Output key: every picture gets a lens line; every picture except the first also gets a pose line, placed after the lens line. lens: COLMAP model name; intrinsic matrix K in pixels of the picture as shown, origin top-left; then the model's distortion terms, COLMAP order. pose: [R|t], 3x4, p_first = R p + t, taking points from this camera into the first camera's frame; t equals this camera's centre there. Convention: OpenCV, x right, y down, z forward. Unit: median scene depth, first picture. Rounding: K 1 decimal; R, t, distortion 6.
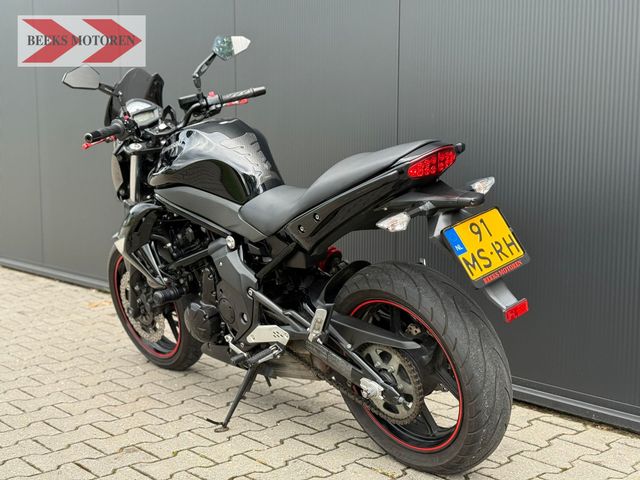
lens RADIAL K [[888.1, 0, 320.0], [0, 888.1, 240.0], [0, 0, 1]] dist [0.163340, -0.105550]
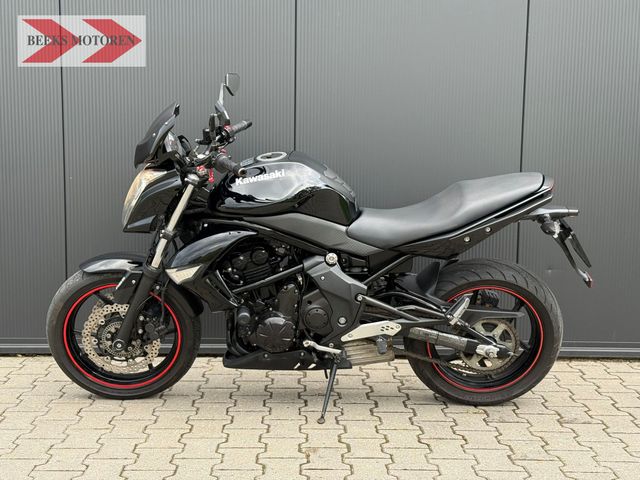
lens RADIAL K [[918.4, 0, 320.0], [0, 918.4, 240.0], [0, 0, 1]] dist [0.155840, 0.033272]
pose [[0.635149, -0.077940, 0.768447, -1.056701], [0.072431, 0.996522, 0.041205, -0.074004], [-0.768986, 0.029488, 0.638585, 0.244117]]
